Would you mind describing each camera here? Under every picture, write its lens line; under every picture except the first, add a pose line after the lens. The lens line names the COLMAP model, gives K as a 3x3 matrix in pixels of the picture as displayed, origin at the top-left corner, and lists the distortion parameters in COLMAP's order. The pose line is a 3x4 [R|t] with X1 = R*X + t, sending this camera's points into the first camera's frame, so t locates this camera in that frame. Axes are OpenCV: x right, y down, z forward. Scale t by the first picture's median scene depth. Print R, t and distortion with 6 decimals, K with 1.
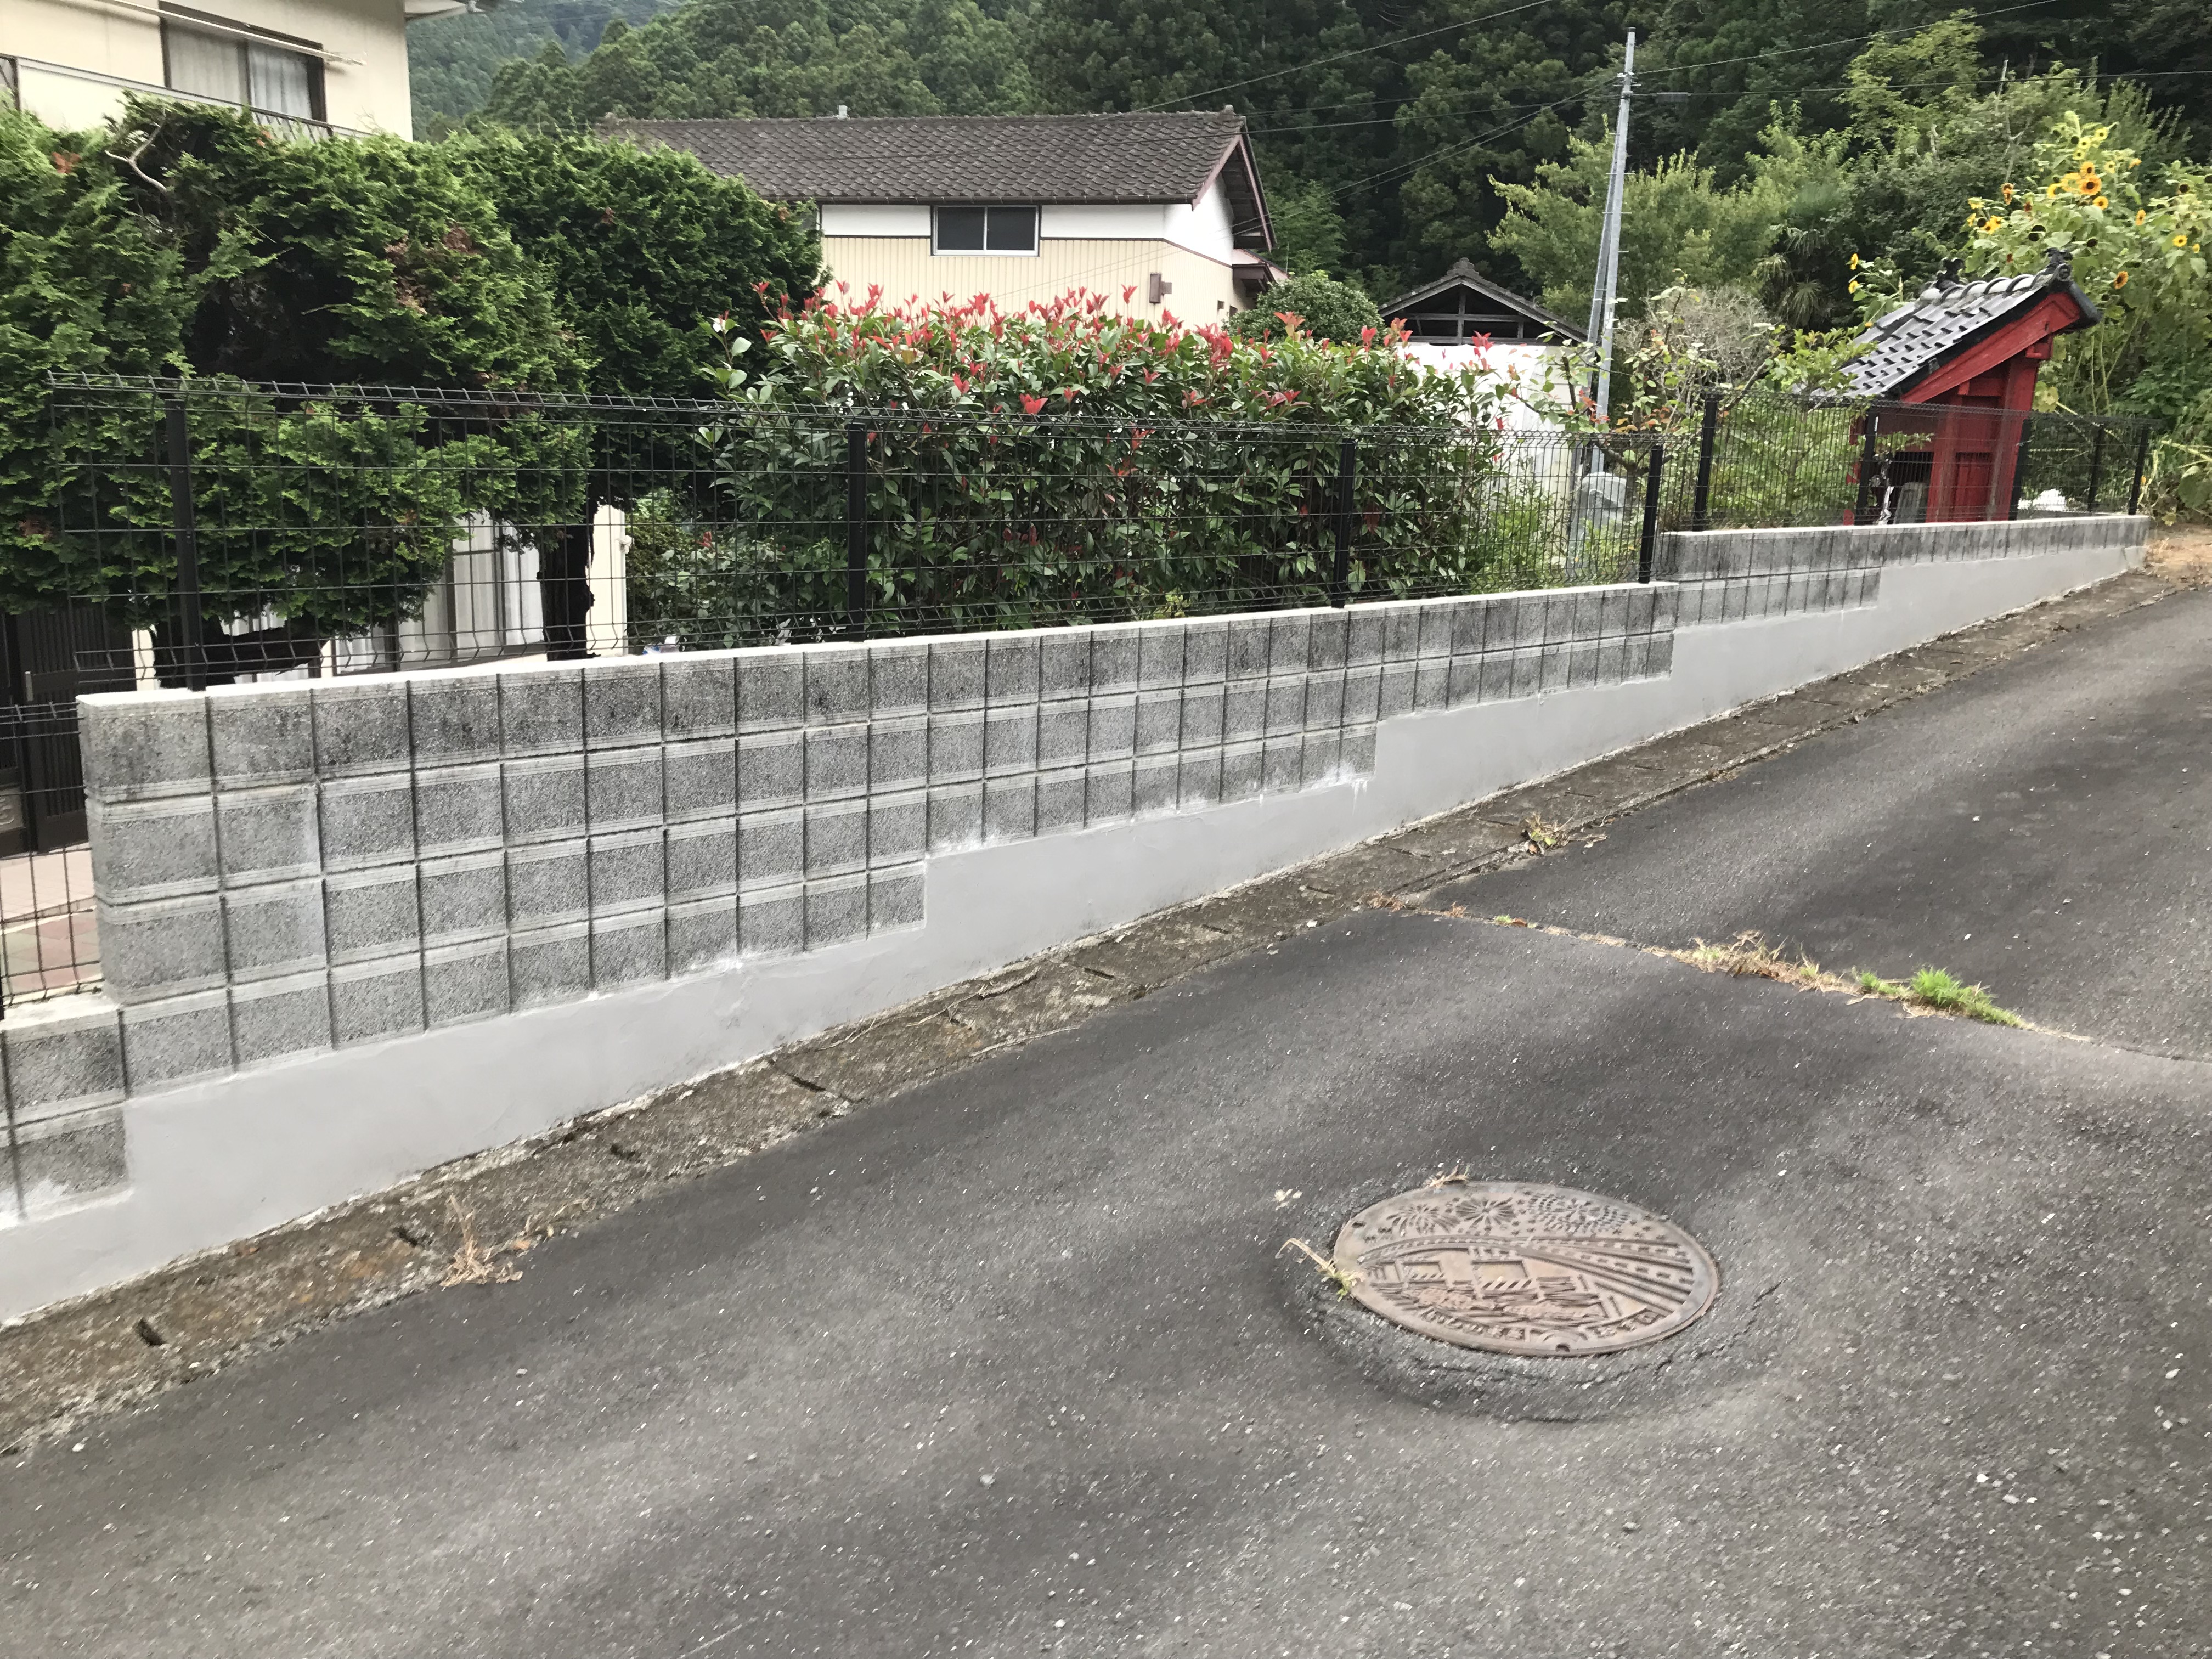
lens RADIAL K [[1837.3, 0, 1100.9], [0, 1837.3, 833.7], [0, 0, 1]] dist [0.033369, -0.024723]
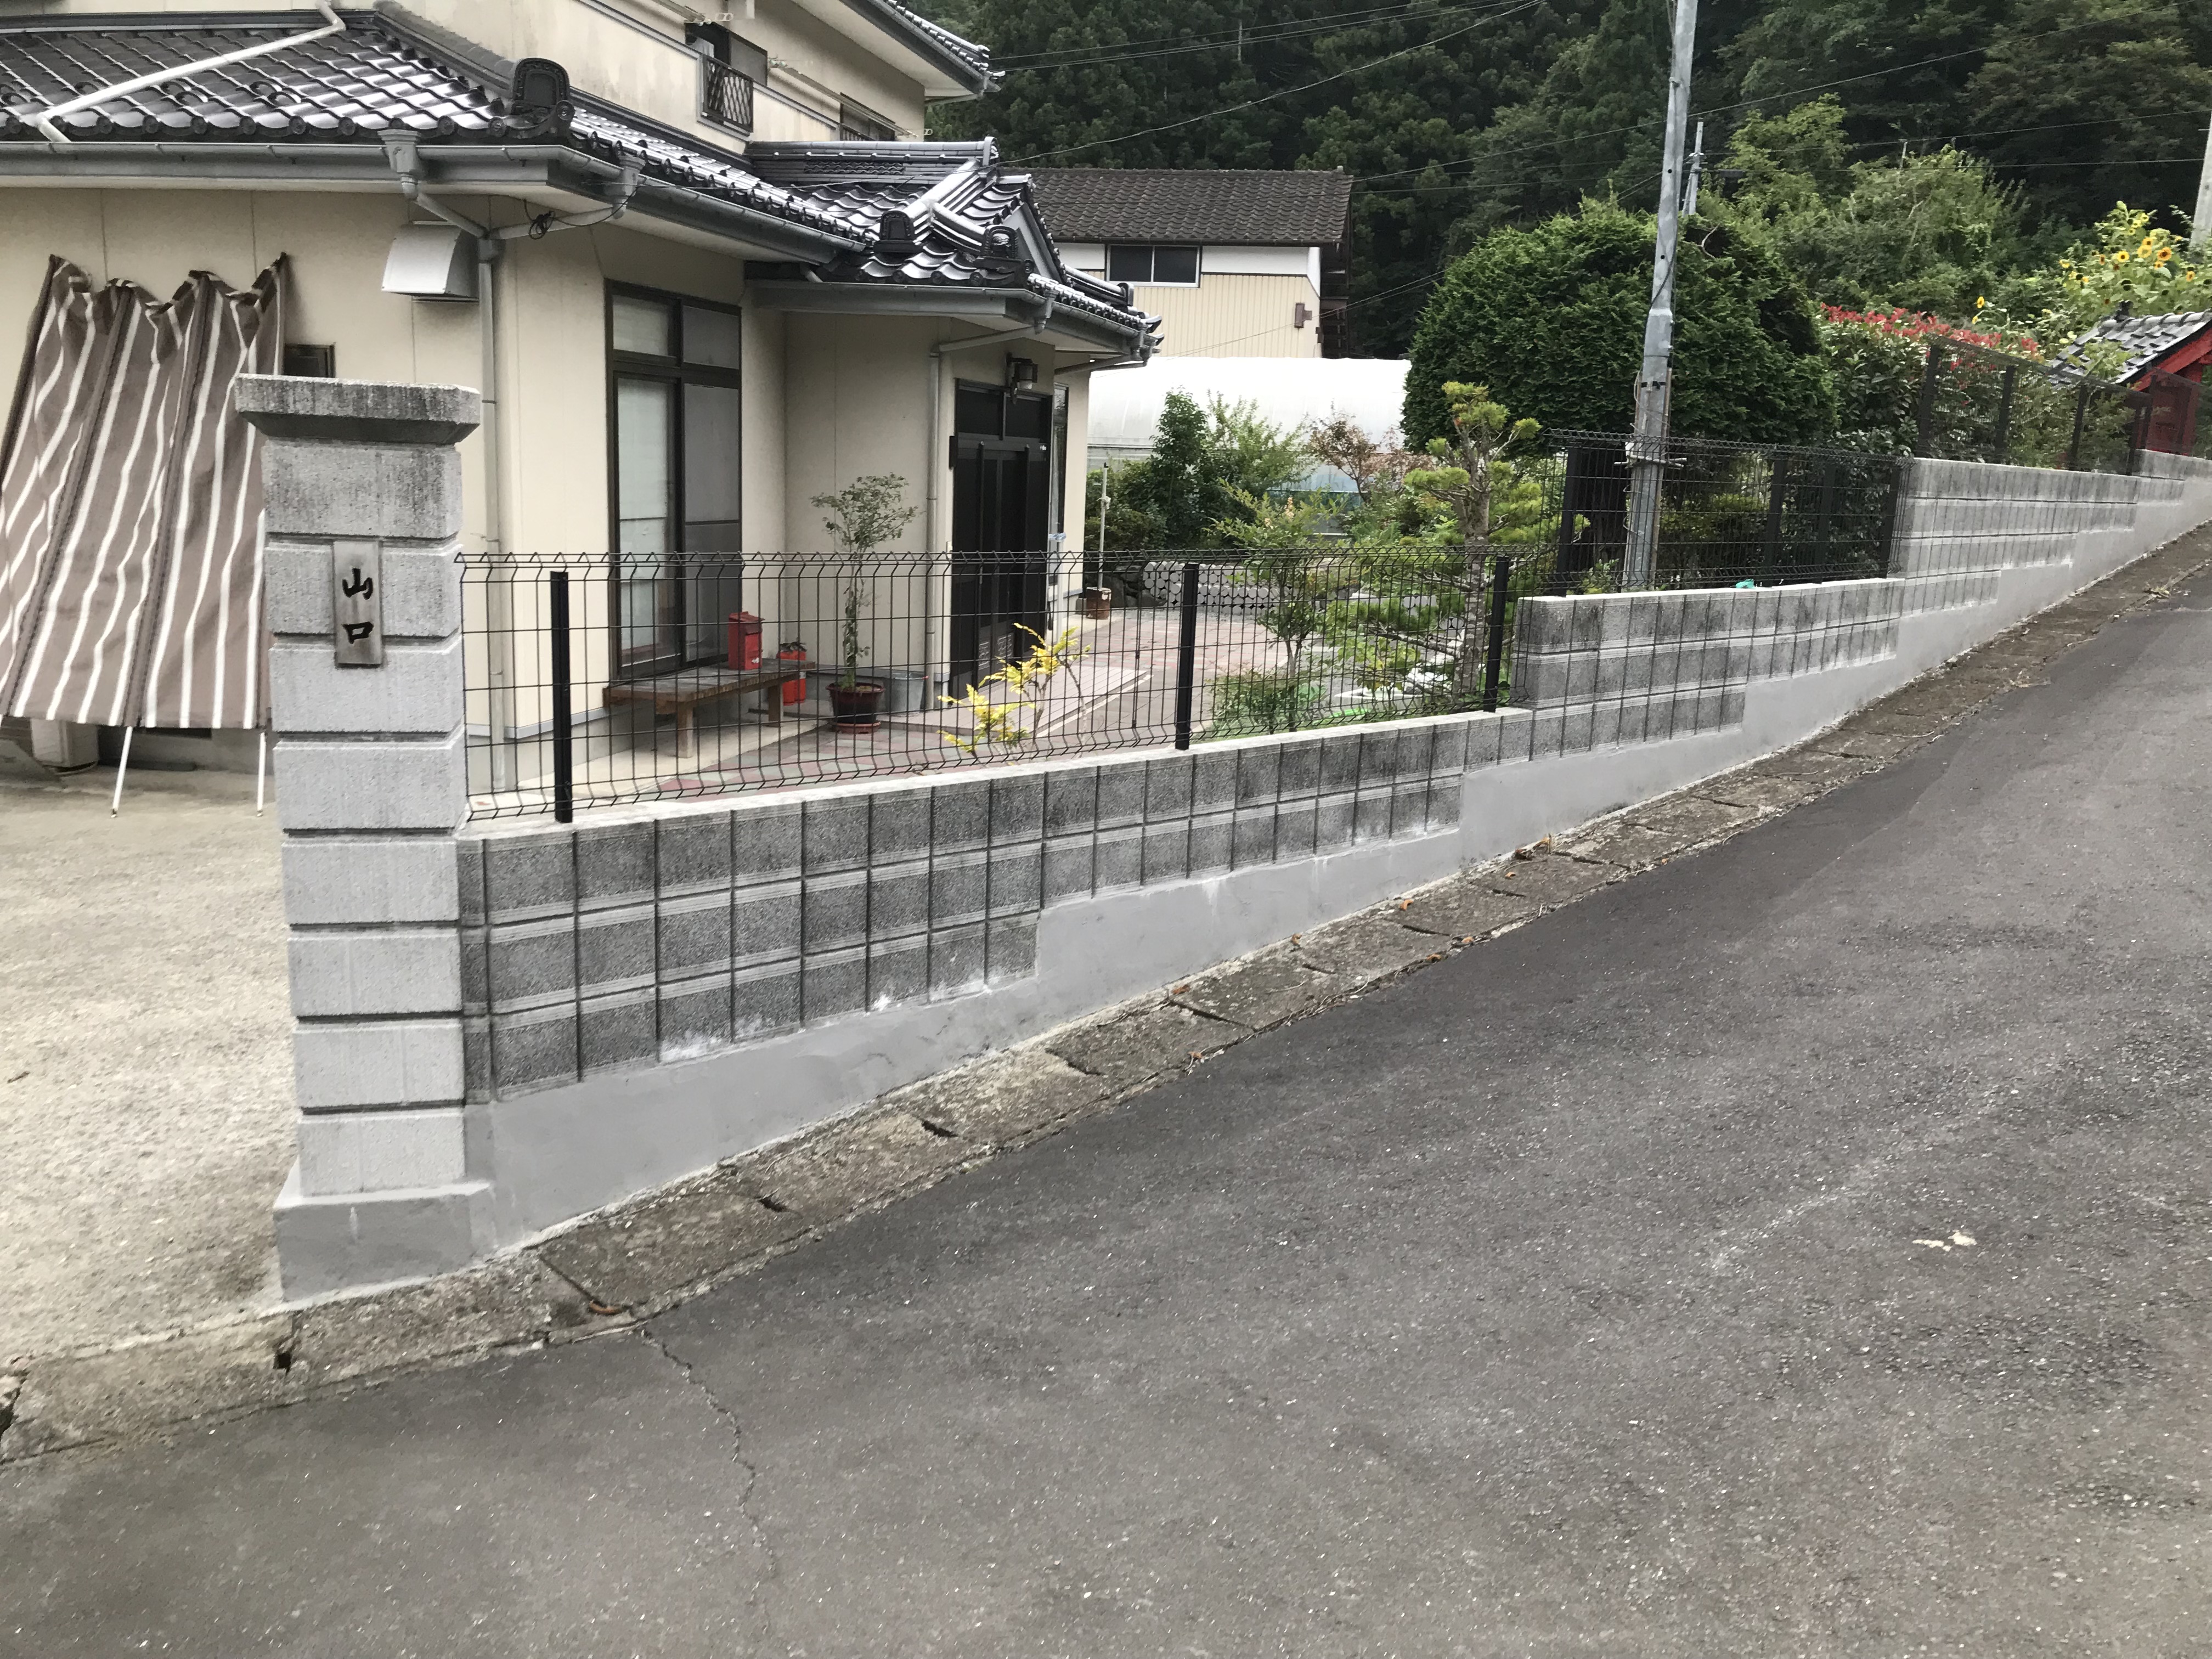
lens RADIAL K [[1837.3, 0, 1114.2], [0, 1837.3, 834.2], [0, 0, 1]] dist [0.033369, -0.024723]
pose [[0.991890, -0.019414, 0.125610, -3.260637], [0.021278, 0.999682, -0.013516, 0.796489], [-0.125308, 0.016080, 0.991988, -2.469420]]
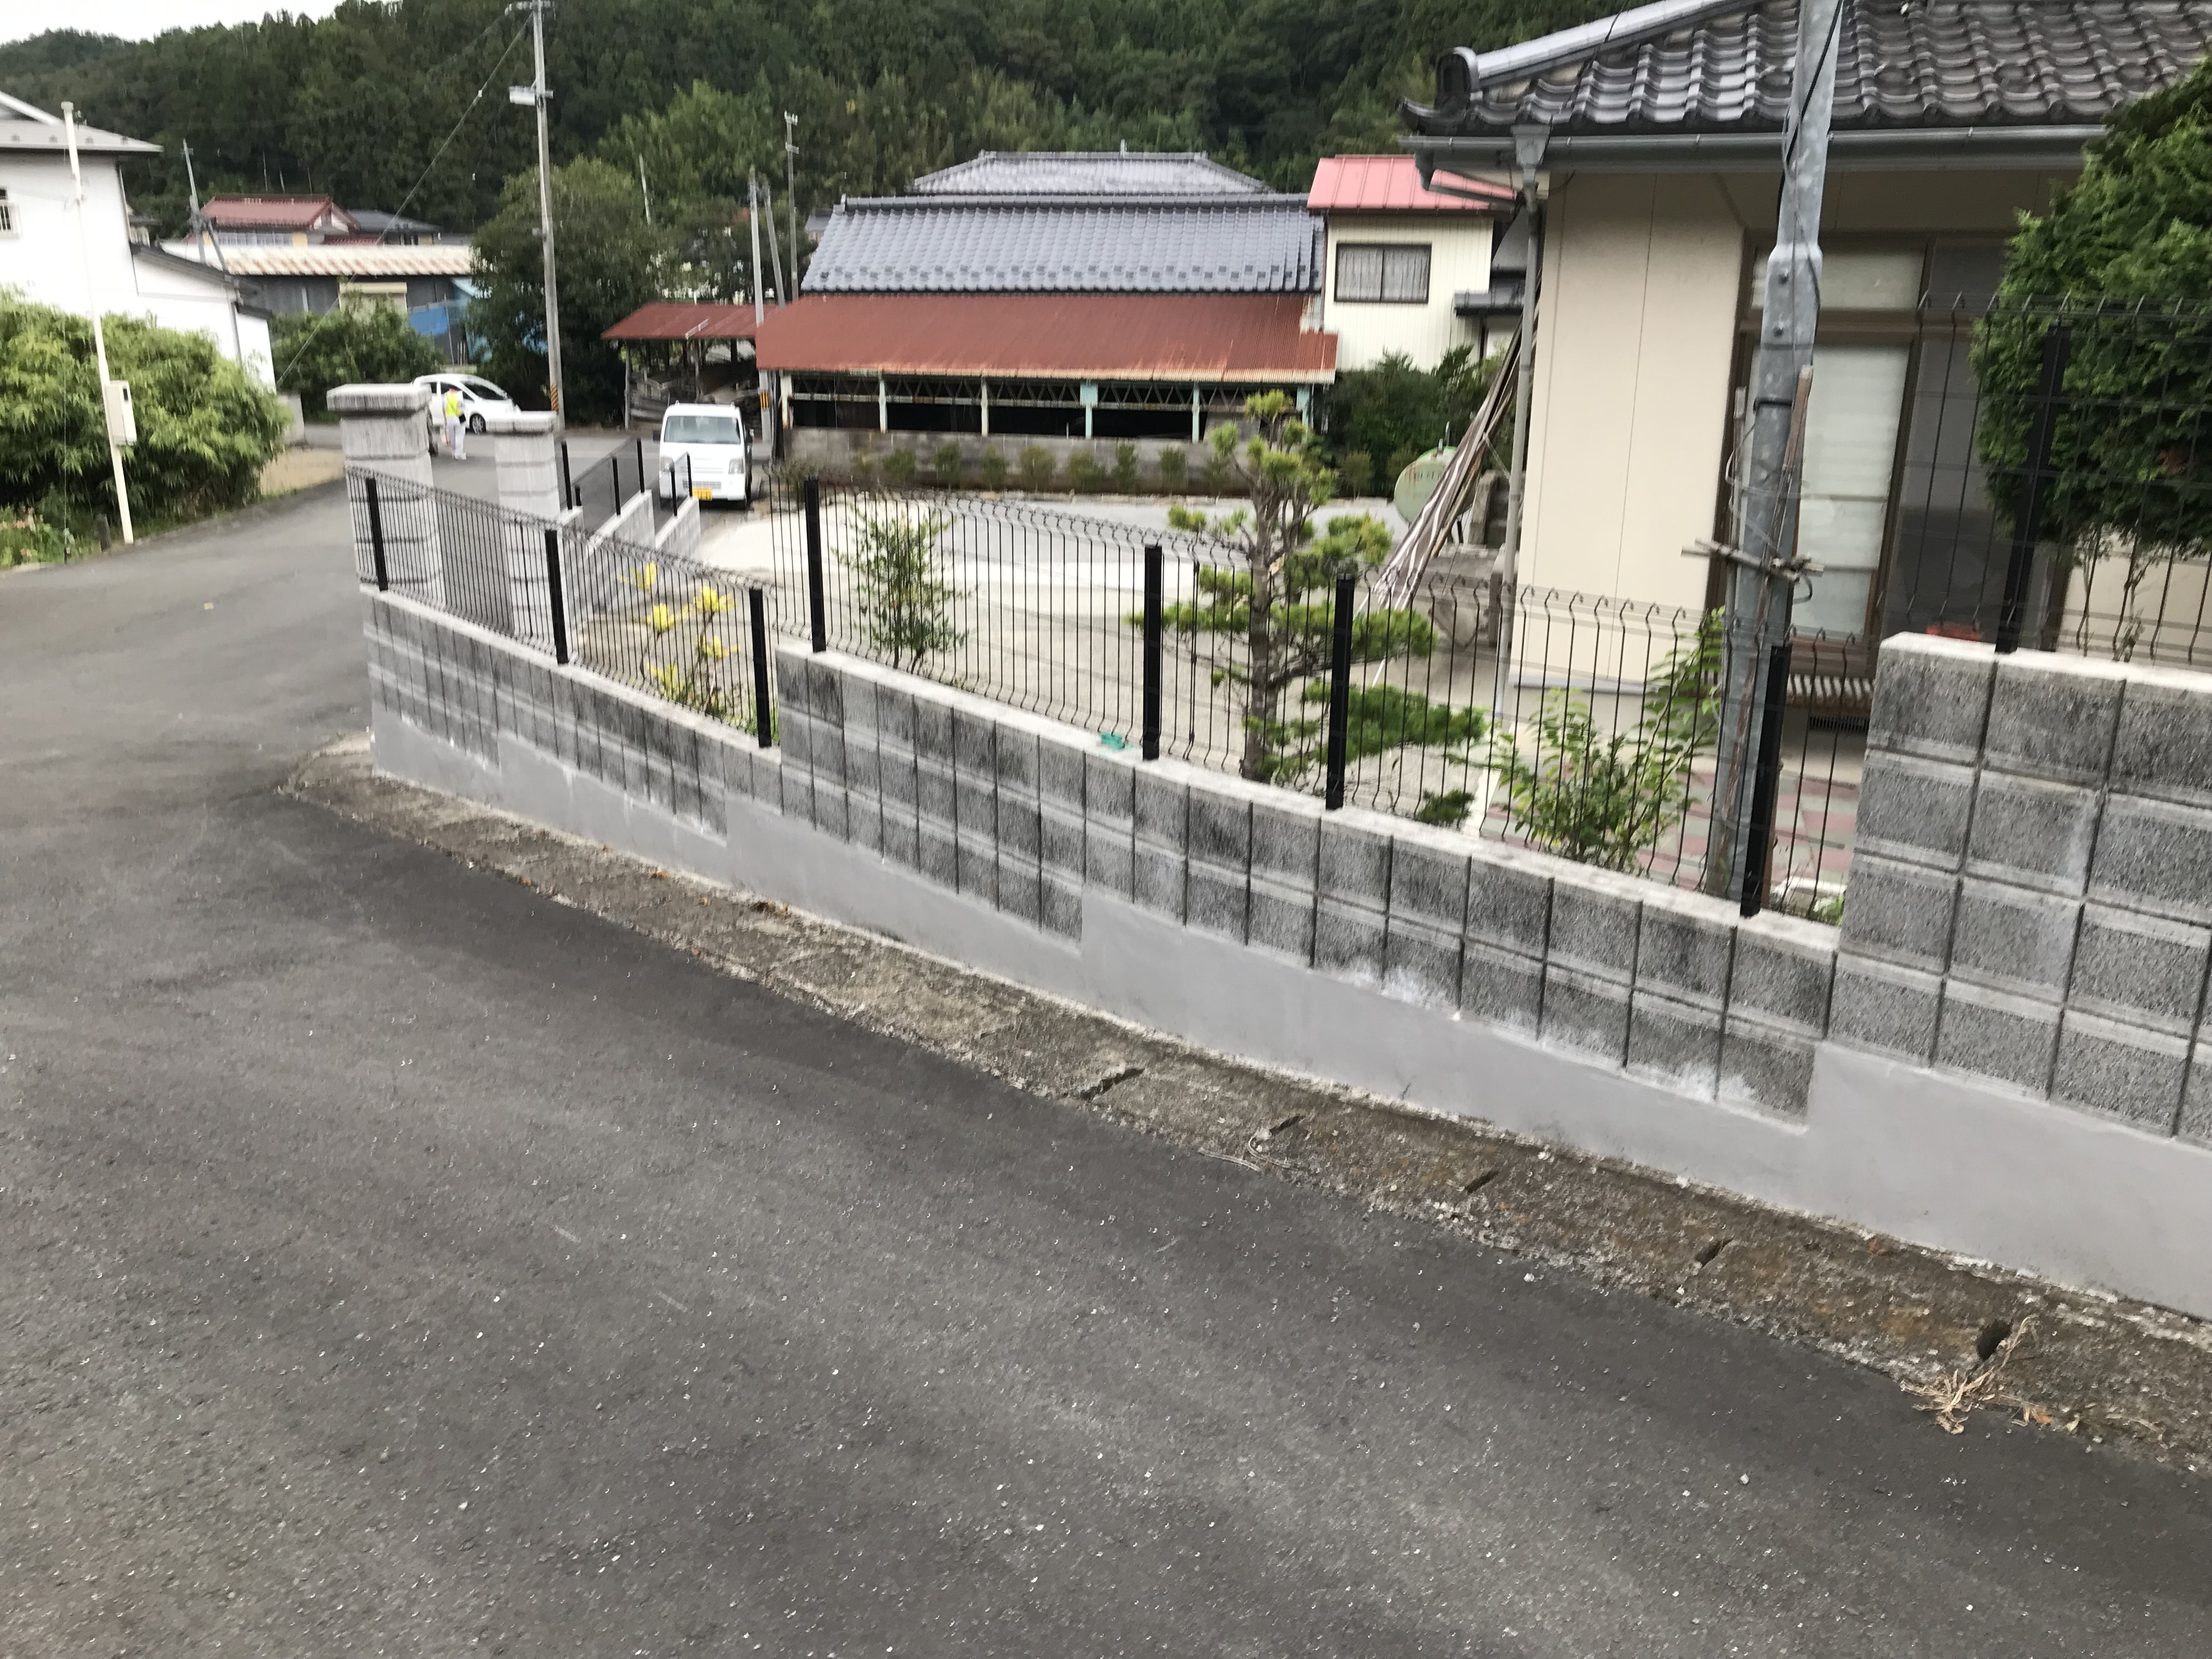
lens RADIAL K [[1837.3, 0, 1107.1], [0, 1837.3, 824.9], [0, 0, 1]] dist [0.033369, -0.024723]
pose [[0.050984, 0.273899, -0.960406, 0.342858], [-0.225394, 0.940002, 0.256114, -0.121790], [0.972933, 0.203412, 0.109660, 0.466845]]
